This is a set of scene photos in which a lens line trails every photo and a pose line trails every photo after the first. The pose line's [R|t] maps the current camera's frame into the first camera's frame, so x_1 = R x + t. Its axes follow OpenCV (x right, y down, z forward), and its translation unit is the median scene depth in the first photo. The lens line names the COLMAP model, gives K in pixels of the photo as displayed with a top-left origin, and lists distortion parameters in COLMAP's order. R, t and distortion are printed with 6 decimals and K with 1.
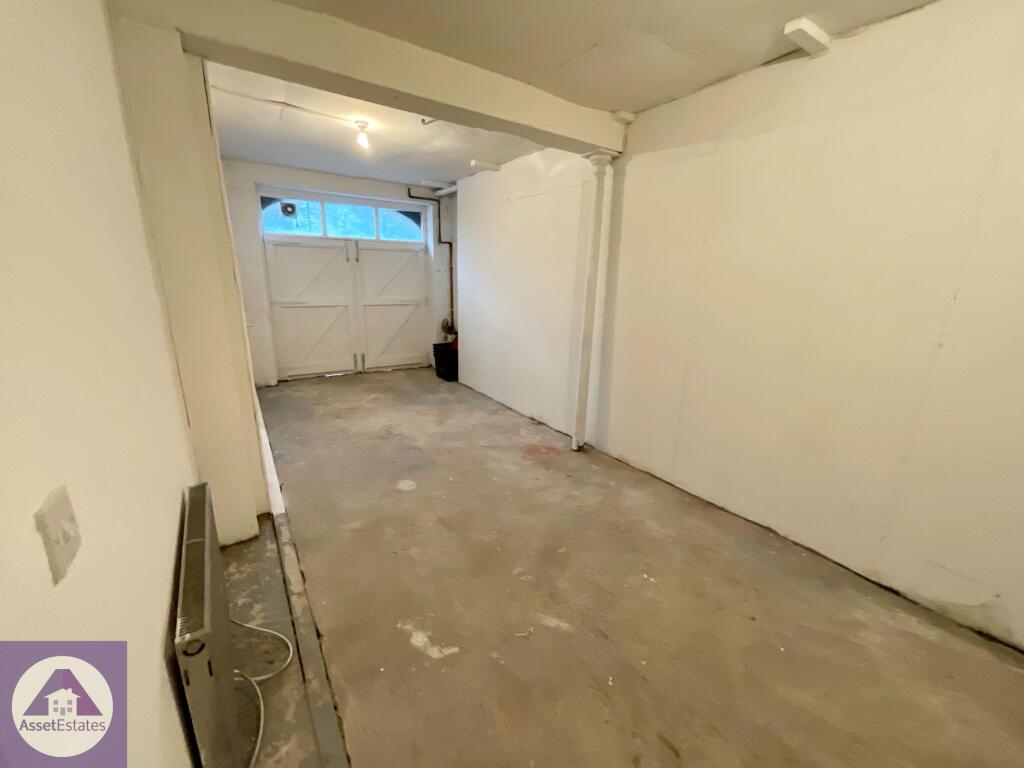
lens RADIAL K [[414.1, 0, 514.4], [0, 414.1, 385.7], [0, 0, 1]] dist [0.000687, 0.000258]
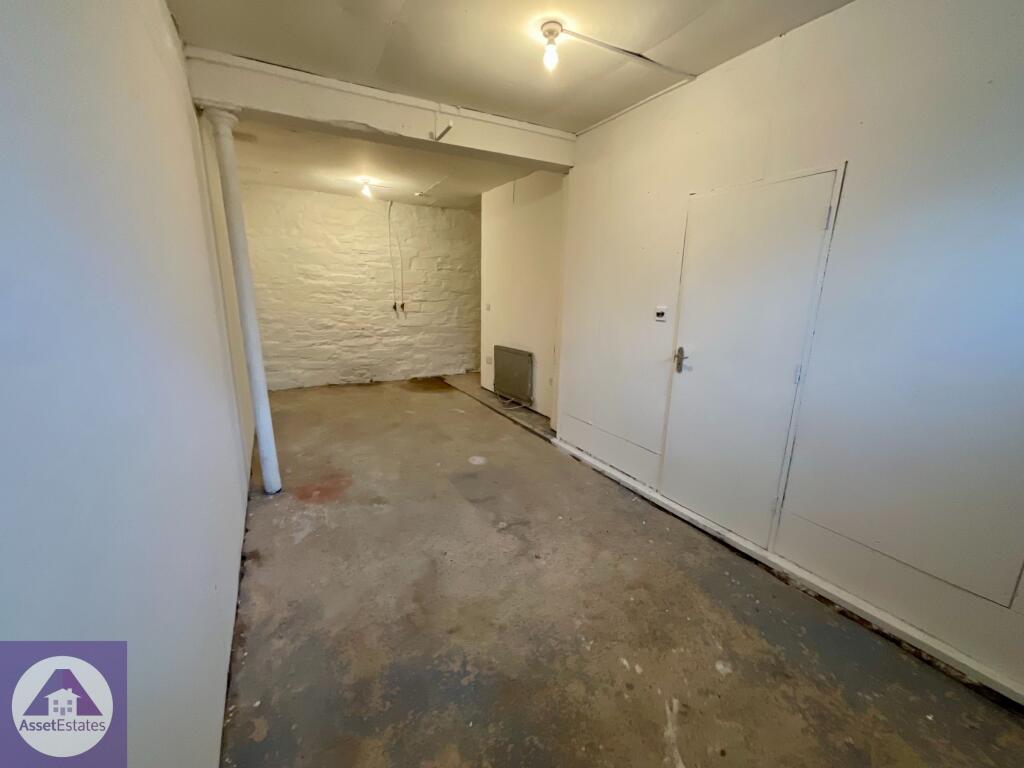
lens RADIAL K [[414.1, 0, 514.4], [0, 414.1, 385.7], [0, 0, 1]] dist [0.000687, 0.000258]
pose [[-0.996765, -0.059652, 0.053860, -0.312474], [-0.026239, 0.874969, 0.483468, -0.385736], [-0.075966, 0.480491, -0.873703, 1.439263]]
